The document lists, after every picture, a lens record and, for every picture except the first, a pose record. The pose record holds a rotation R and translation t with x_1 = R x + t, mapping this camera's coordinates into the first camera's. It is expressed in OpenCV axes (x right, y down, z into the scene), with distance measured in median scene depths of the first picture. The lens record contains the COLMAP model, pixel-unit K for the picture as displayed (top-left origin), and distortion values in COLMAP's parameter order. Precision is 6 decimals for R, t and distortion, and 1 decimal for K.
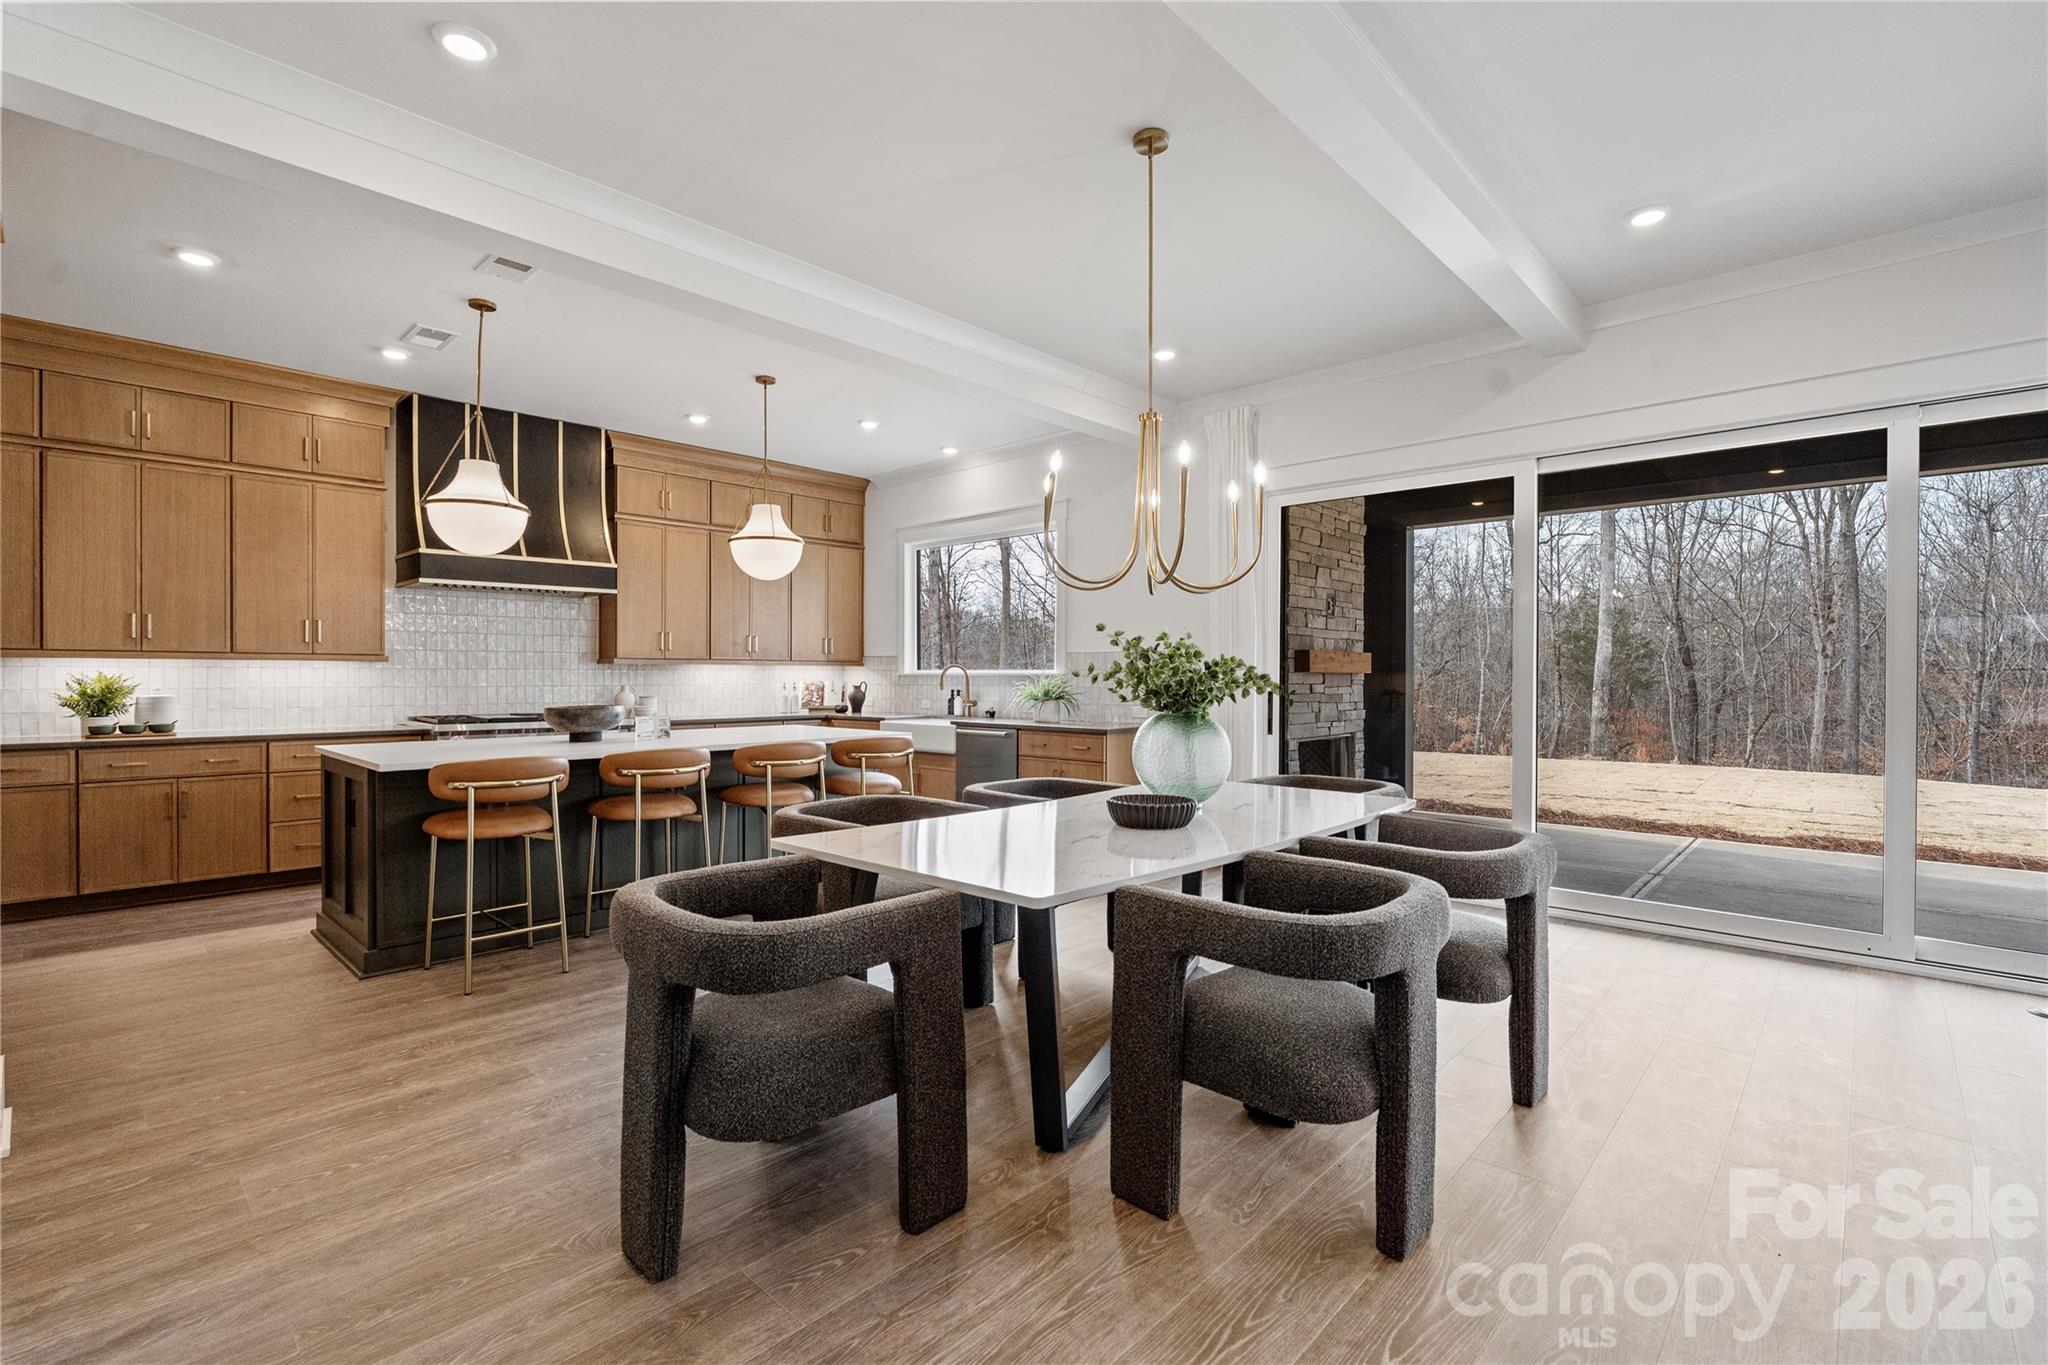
lens RADIAL K [[933.7, 0, 1027.7], [0, 933.7, 675.6], [0, 0, 1]] dist [0.002715, 0.000955]
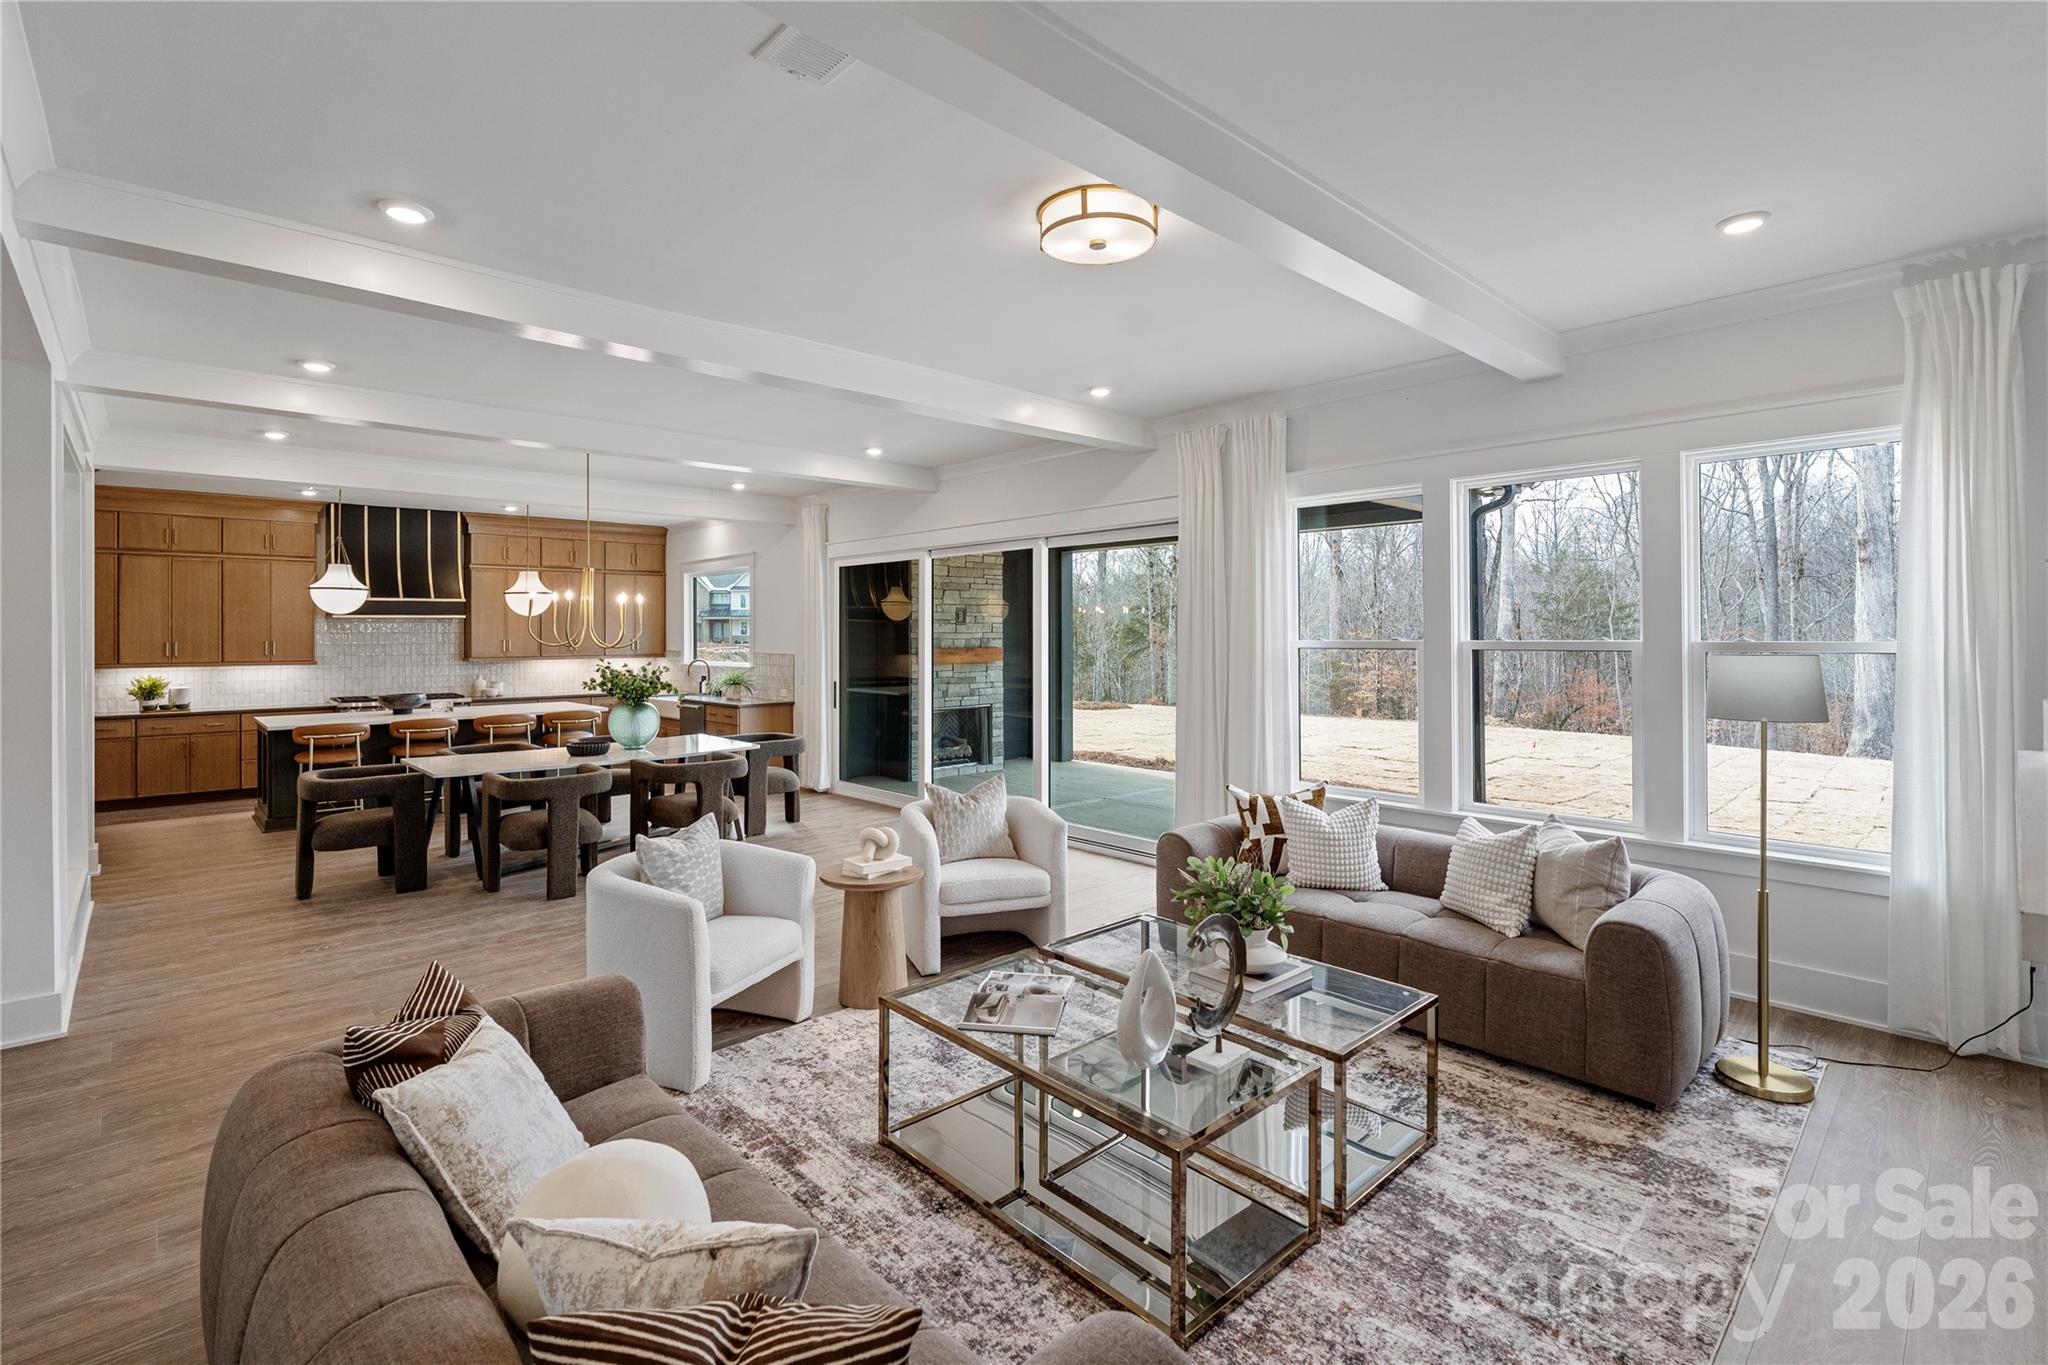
lens RADIAL K [[933.7, 0, 1010.0], [0, 933.7, 630.0], [0, 0, 1]] dist [0.002715, 0.000955]
pose [[0.997838, -0.006757, -0.065368, 0.733637], [0.006340, 0.999958, -0.006583, -0.064990], [0.065410, 0.006154, 0.997840, -0.648112]]
